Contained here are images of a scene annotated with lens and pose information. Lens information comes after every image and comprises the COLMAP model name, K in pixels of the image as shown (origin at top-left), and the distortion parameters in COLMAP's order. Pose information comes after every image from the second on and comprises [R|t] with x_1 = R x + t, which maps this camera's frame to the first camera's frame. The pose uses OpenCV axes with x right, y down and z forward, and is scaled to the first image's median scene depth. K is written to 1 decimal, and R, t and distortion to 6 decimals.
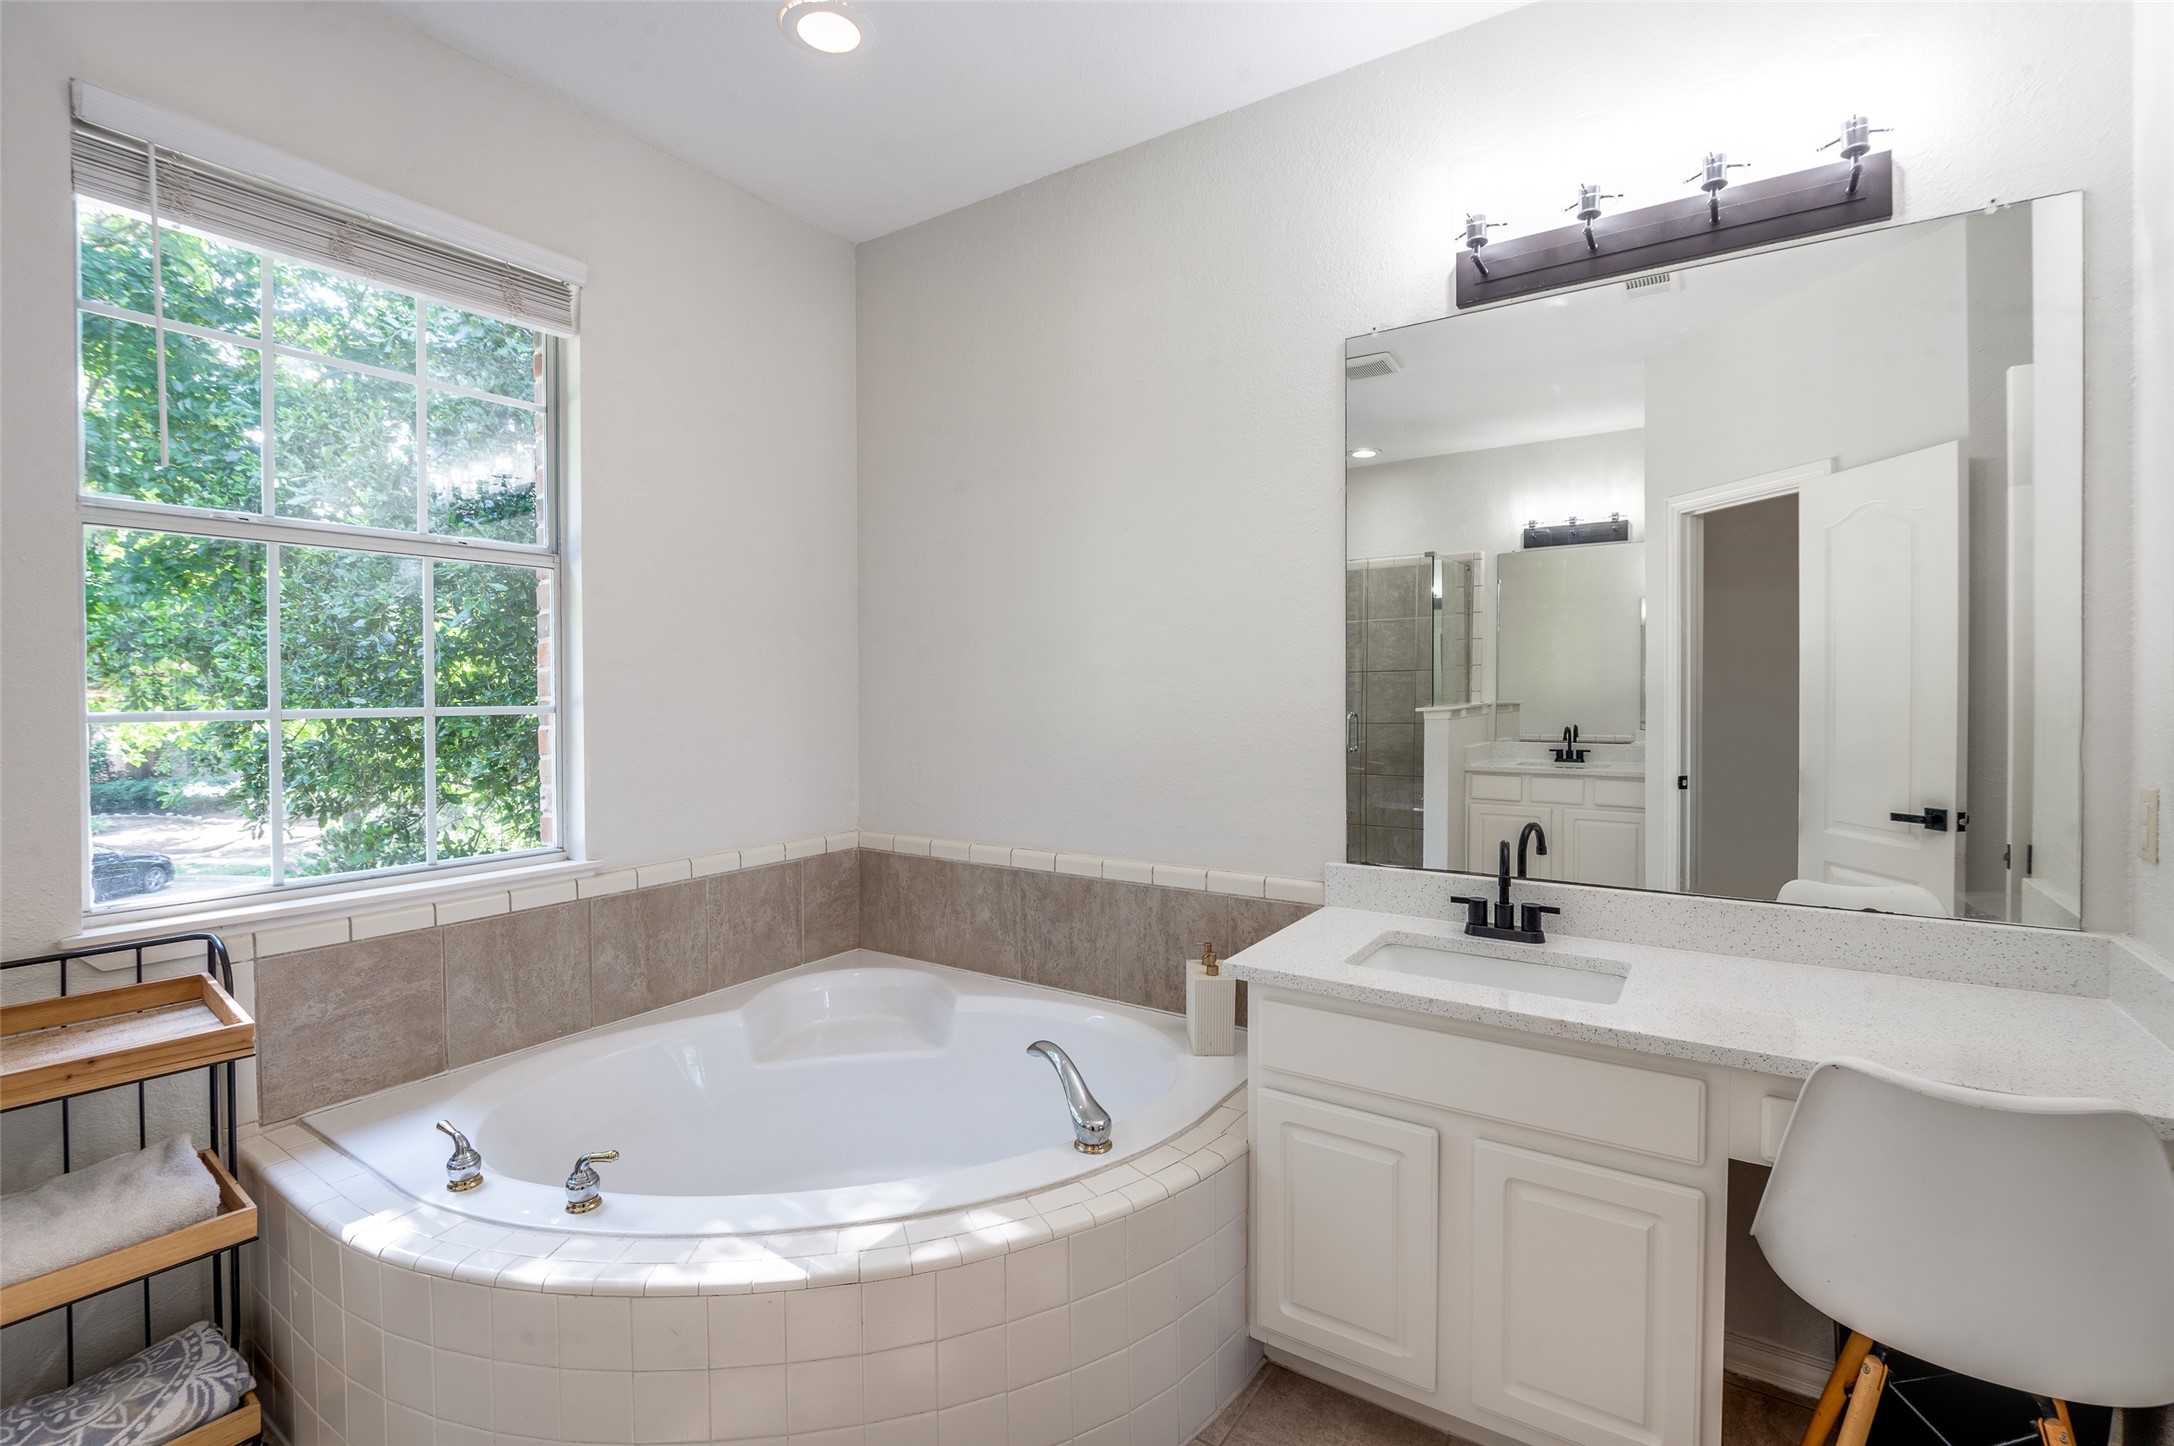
lens RADIAL K [[975.9, 0, 1091.3], [0, 975.9, 701.5], [0, 0, 1]] dist [-0.000253, -0.009413]
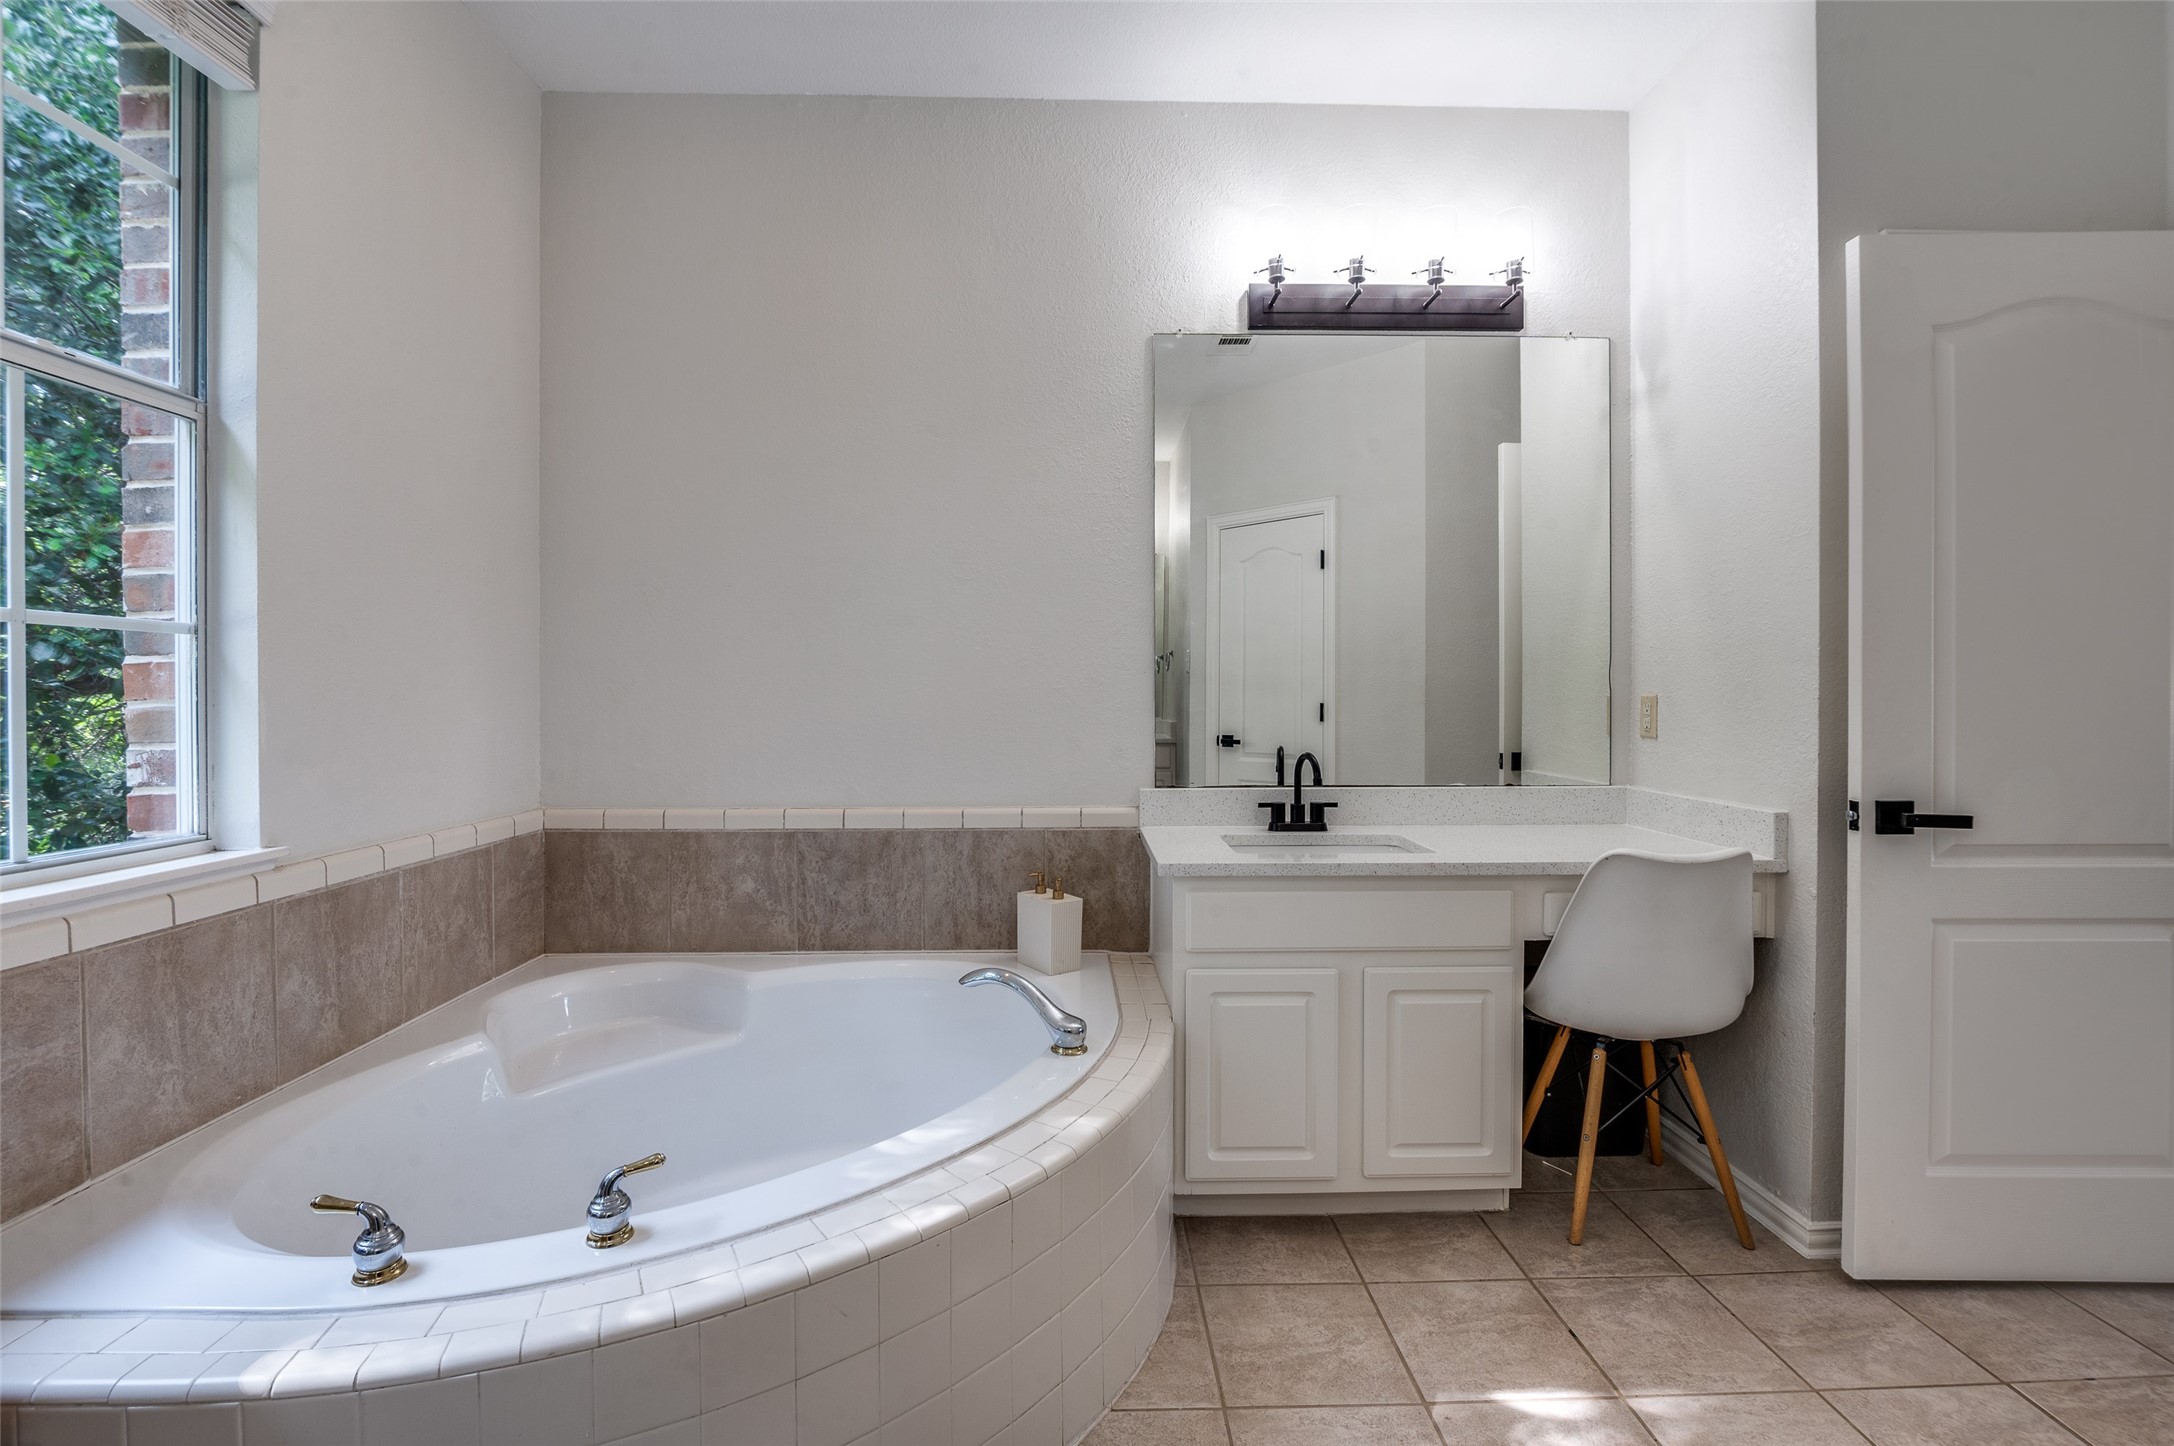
lens RADIAL K [[971.2, 0, 1090.5], [0, 971.2, 704.4], [0, 0, 1]] dist [-0.009664, -0.000110]
pose [[0.817137, -0.001441, 0.576441, -0.419820], [0.005645, 0.999969, -0.005501, 0.066213], [-0.576416, 0.007749, 0.817120, 0.098297]]
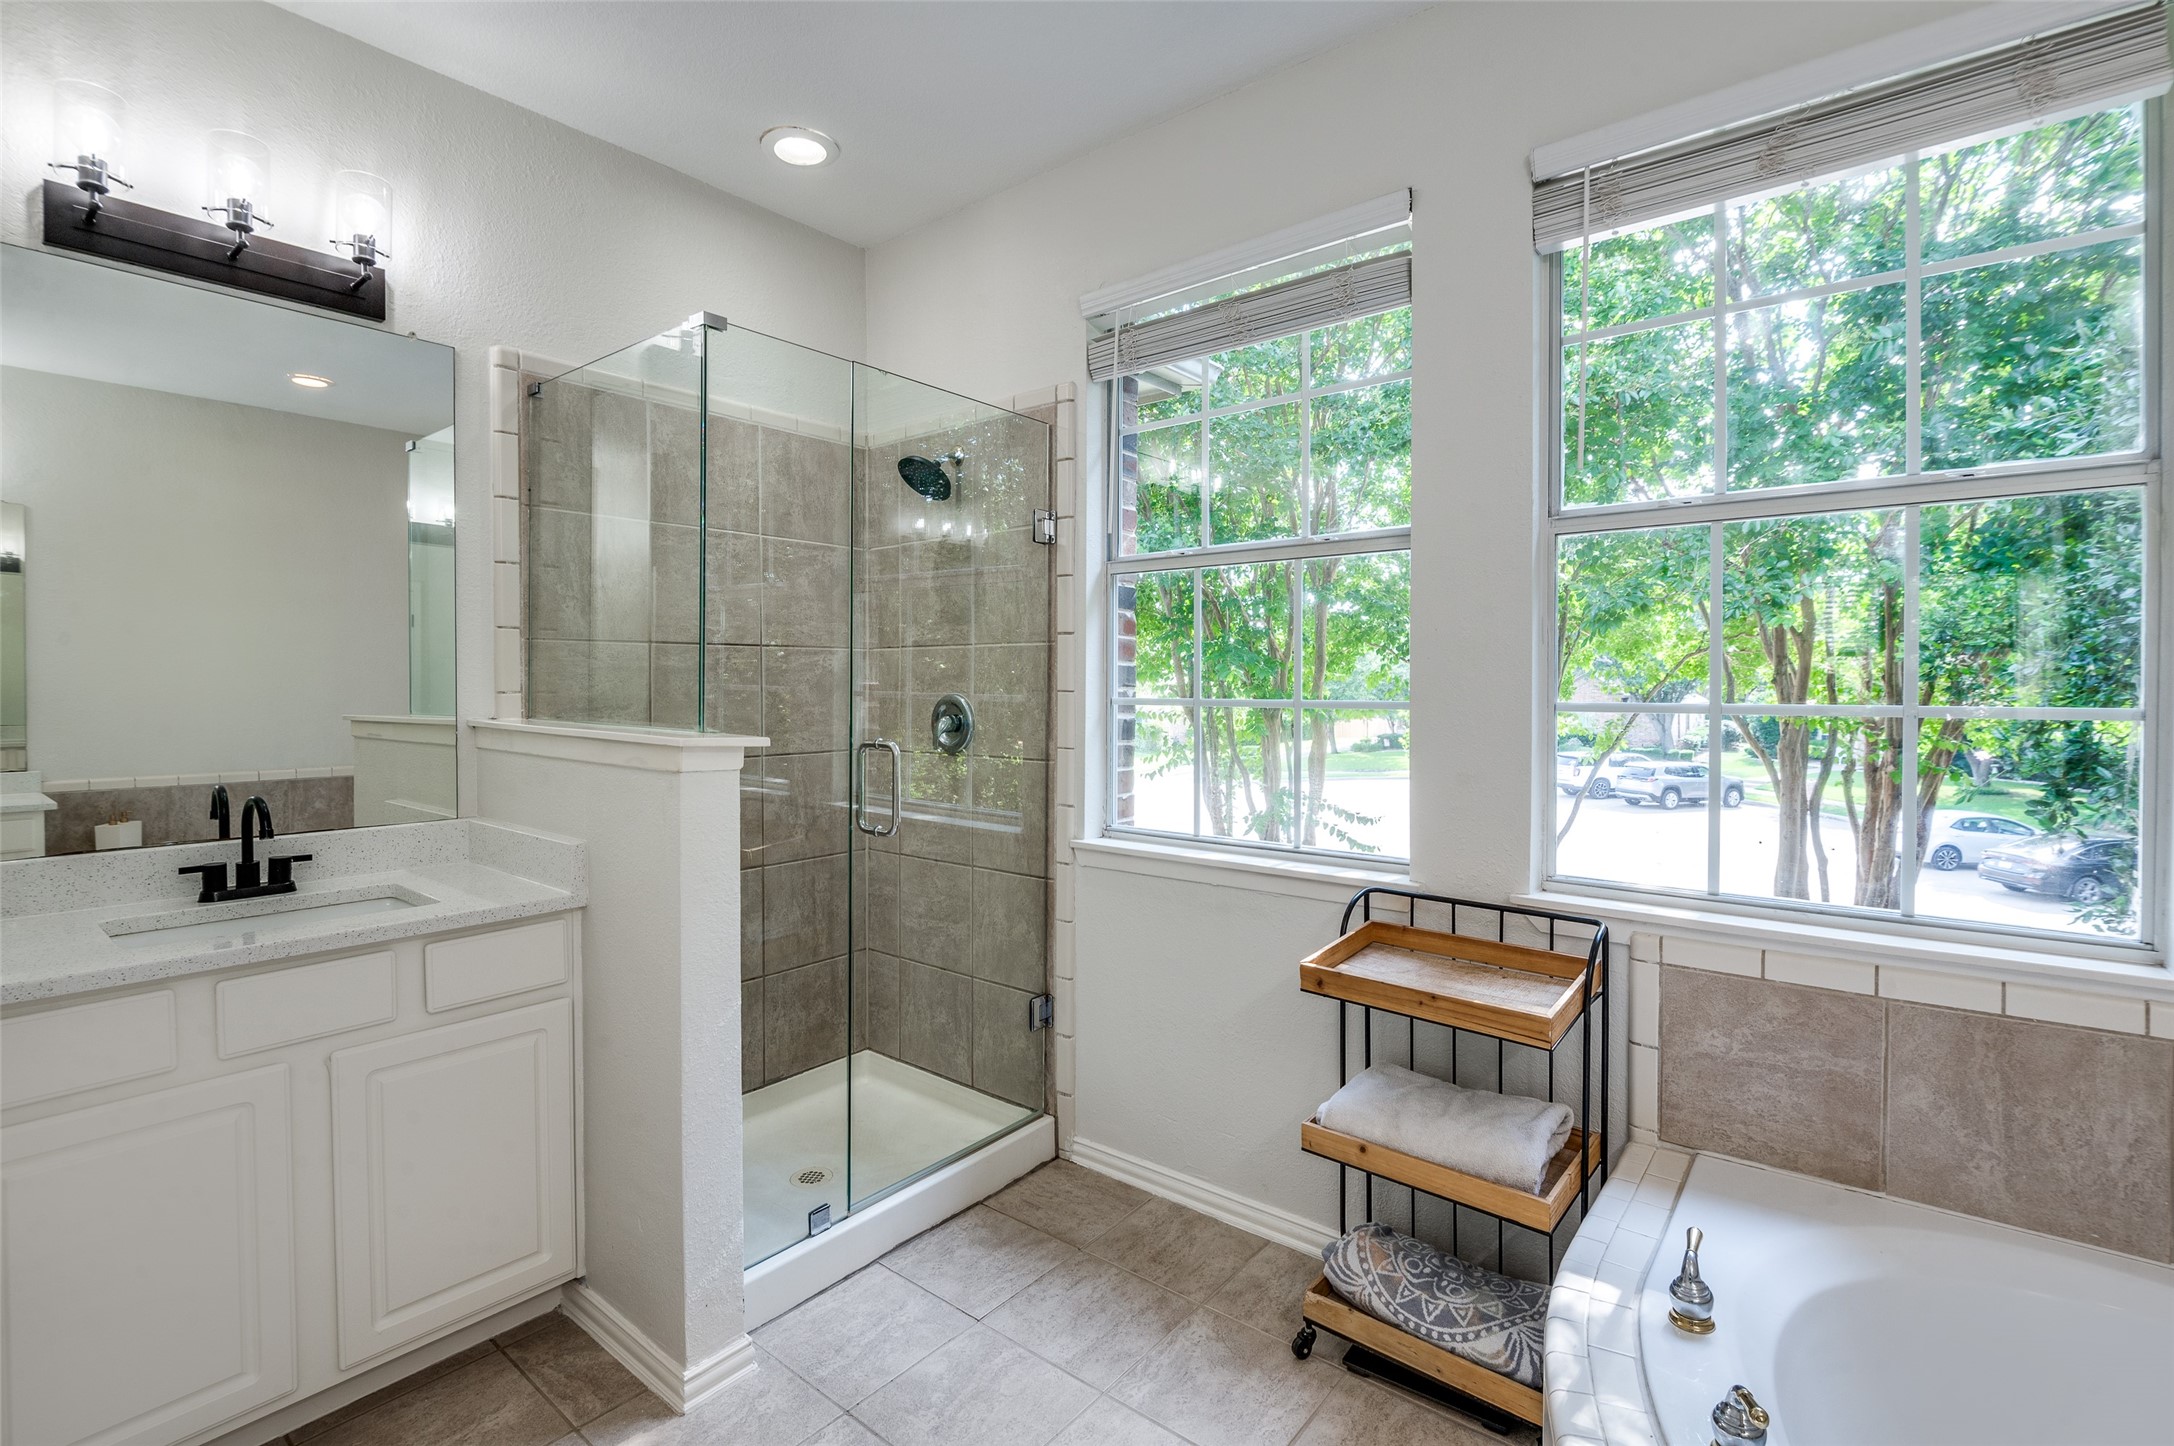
lens RADIAL K [[975.9, 0, 1091.3], [0, 975.9, 701.5], [0, 0, 1]] dist [-0.000253, -0.009413]
pose [[-0.088588, 0.021791, -0.995830, 0.103471], [-0.010326, 0.999687, 0.022794, -0.006427], [0.996015, 0.012303, -0.088336, 0.391648]]
